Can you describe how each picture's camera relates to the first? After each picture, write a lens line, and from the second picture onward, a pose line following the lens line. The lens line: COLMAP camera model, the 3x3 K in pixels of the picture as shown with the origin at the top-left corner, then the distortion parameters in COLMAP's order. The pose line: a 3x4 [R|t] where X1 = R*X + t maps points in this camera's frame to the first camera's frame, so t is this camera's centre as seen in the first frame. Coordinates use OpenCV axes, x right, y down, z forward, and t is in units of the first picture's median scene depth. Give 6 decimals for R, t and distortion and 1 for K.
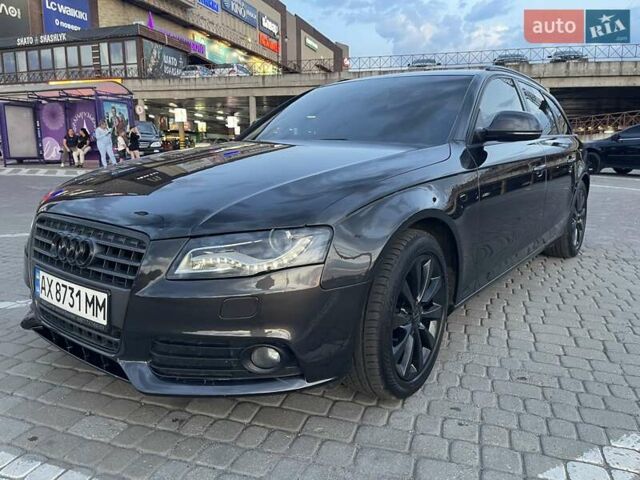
lens RADIAL K [[462.9, 0, 321.9], [0, 462.9, 237.7], [0, 0, 1]] dist [0.035023, -0.011937]
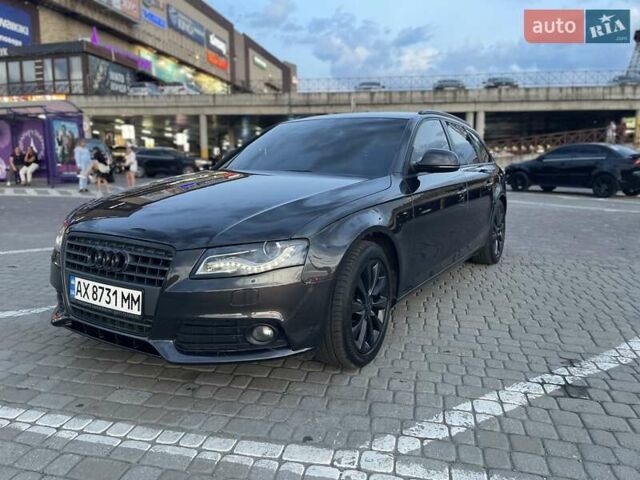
lens RADIAL K [[462.9, 0, 317.9], [0, 462.9, 237.0], [0, 0, 1]] dist [0.035023, -0.011937]
pose [[0.995126, -0.012975, 0.097756, -0.062364], [0.016517, 0.999233, -0.035514, 0.014685], [-0.097221, 0.036956, 0.994577, -0.287890]]
